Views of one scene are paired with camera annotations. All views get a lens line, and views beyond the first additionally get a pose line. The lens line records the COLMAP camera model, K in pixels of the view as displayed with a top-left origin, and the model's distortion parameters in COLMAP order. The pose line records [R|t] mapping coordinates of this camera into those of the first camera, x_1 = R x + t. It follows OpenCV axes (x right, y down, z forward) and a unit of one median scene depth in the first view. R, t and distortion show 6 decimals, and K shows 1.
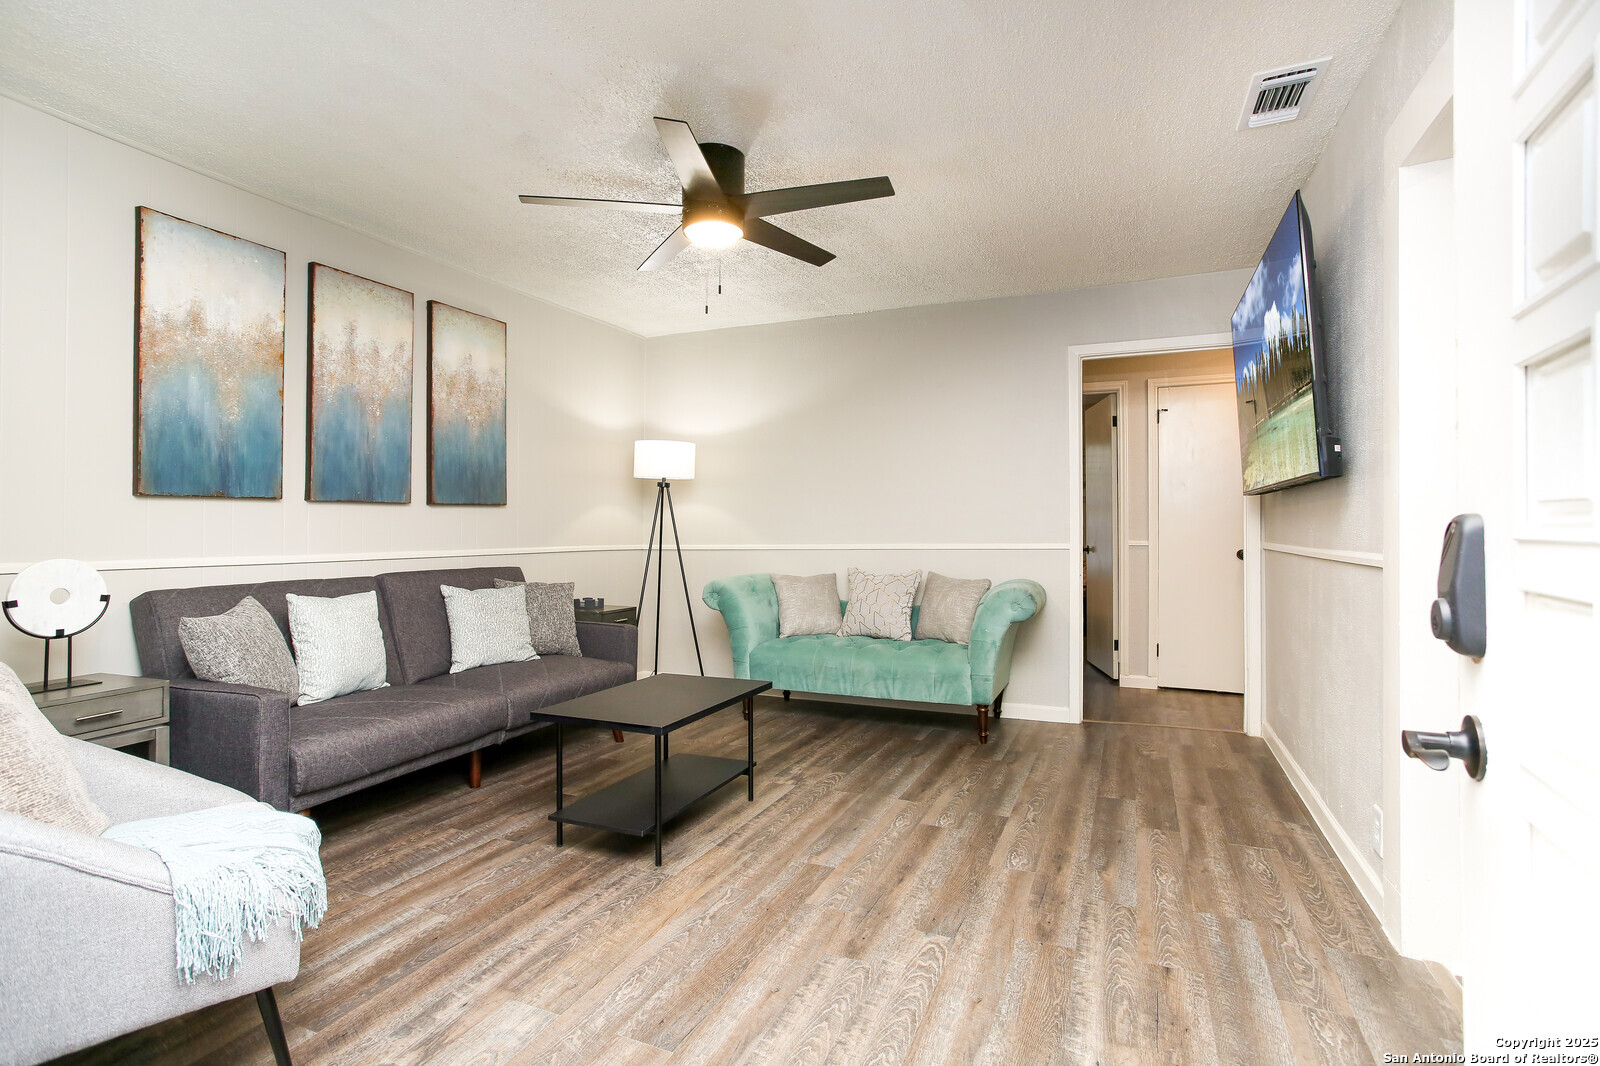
lens RADIAL K [[784.5, 0, 805.0], [0, 784.5, 512.1], [0, 0, 1]] dist [0.000004, 0.000141]
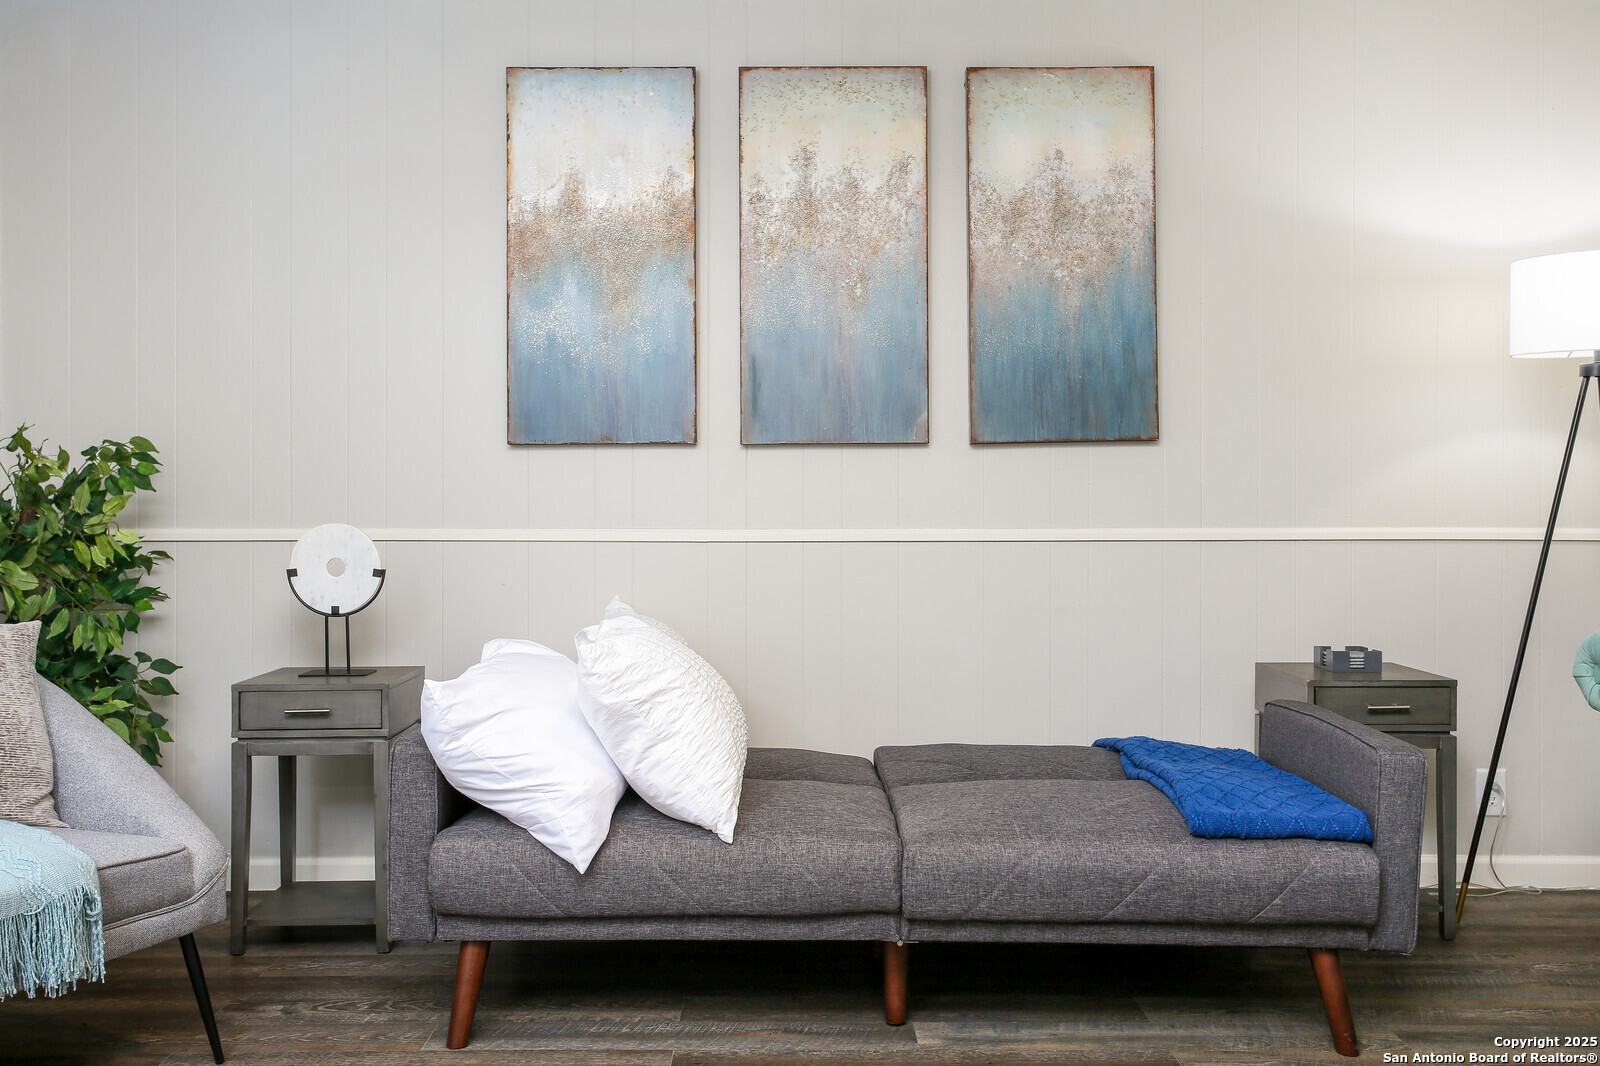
lens RADIAL K [[1427.7, 0, 770.1], [0, 1427.7, 526.1], [0, 0, 1]] dist [-0.037965, 0.002630]
pose [[0.397139, 0.002908, -0.917754, 0.376771], [0.020760, 0.999711, 0.012151, 0.031903], [0.917524, -0.023878, 0.396963, 0.484056]]
